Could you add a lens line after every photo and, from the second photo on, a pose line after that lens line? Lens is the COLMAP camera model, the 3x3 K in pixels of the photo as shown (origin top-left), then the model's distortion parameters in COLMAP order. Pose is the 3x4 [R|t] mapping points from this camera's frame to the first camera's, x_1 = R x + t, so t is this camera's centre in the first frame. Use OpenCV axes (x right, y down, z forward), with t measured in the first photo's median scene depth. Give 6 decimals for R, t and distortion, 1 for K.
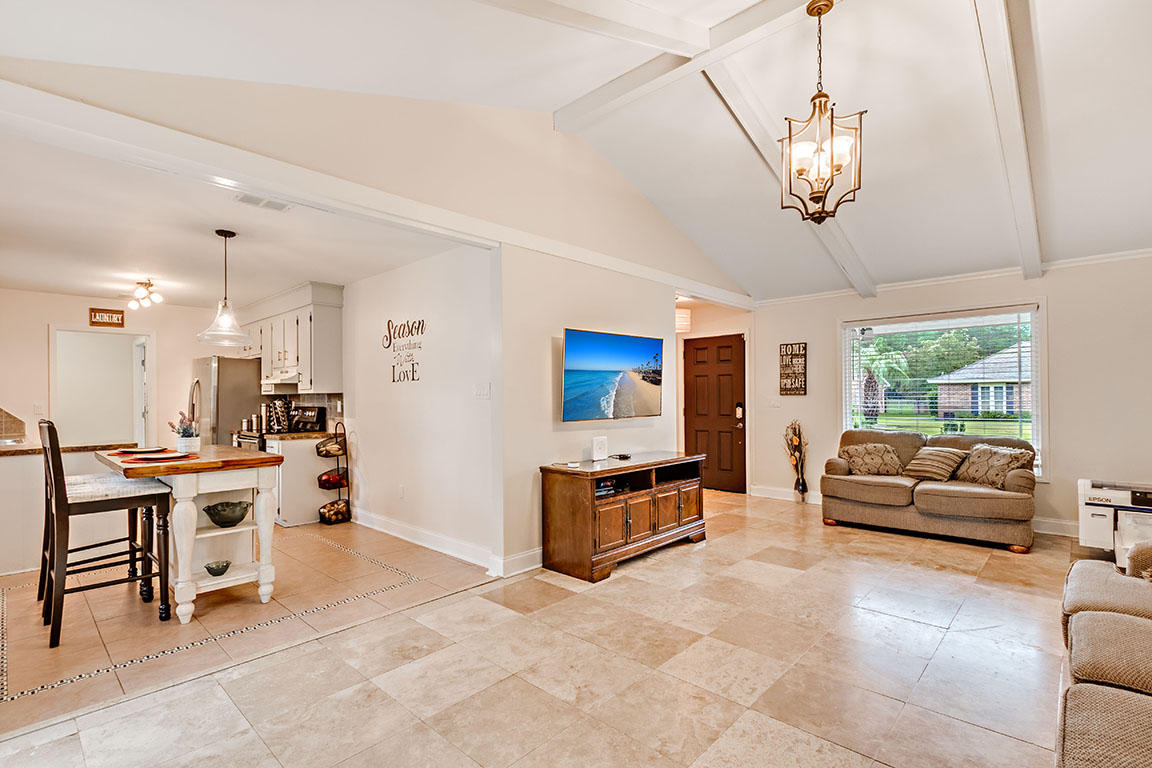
lens RADIAL K [[540.5, 0, 598.7], [0, 540.5, 394.0], [0, 0, 1]] dist [0.000091, -0.000348]
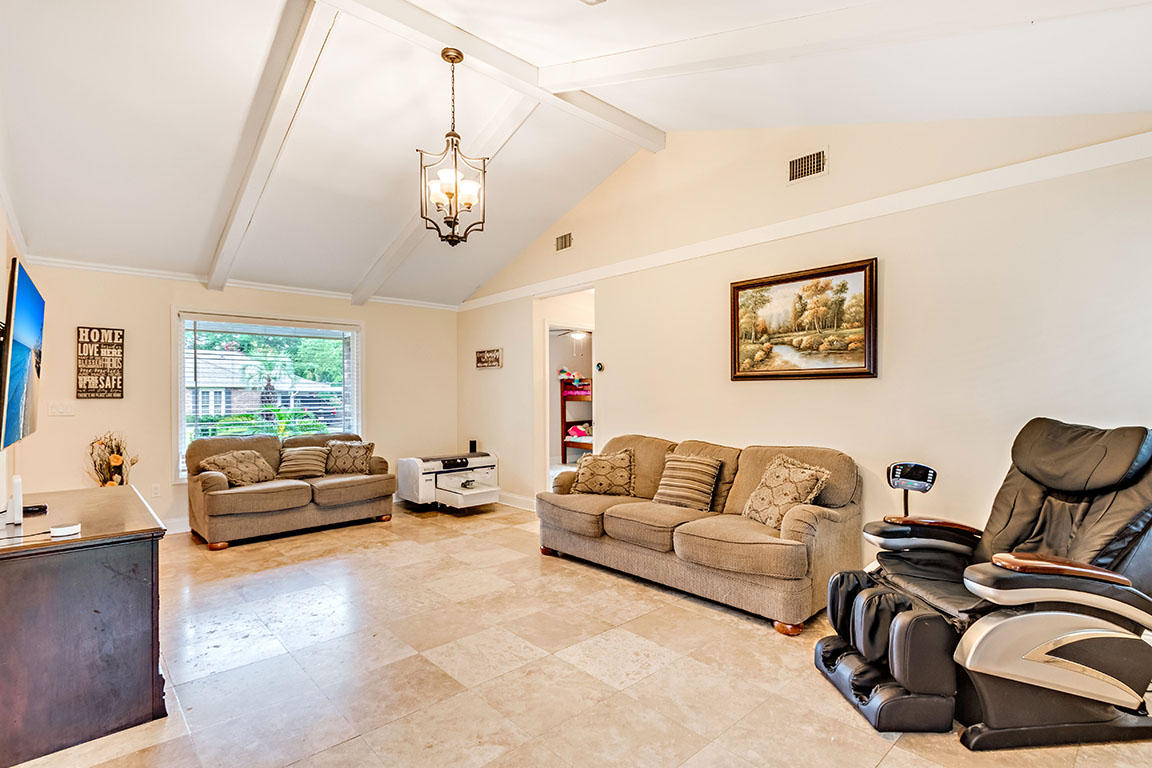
lens RADIAL K [[543.7, 0, 590.4], [0, 543.7, 395.0], [0, 0, 1]] dist [0.000535, -0.000254]
pose [[0.066064, 0.008876, 0.997776, -0.333782], [0.000985, 0.999959, -0.008961, 0.004594], [-0.997815, 0.001575, 0.066053, 0.296393]]
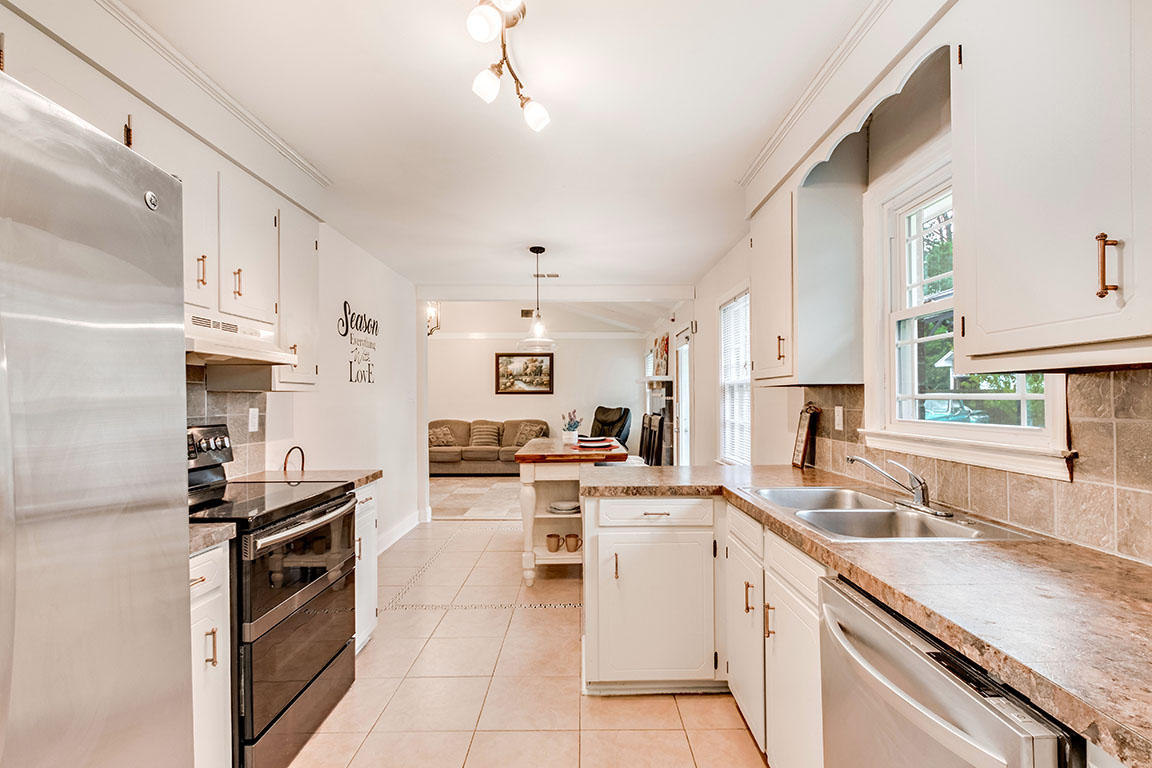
lens RADIAL K [[506.8, 0, 578.9], [0, 506.8, 398.6], [0, 0, 1]] dist [-0.003226, -0.000485]
pose [[-0.670460, 0.015127, 0.741792, -0.967276], [0.011709, 0.999883, -0.009808, 0.011766], [-0.741854, 0.002110, -0.670559, 1.043347]]
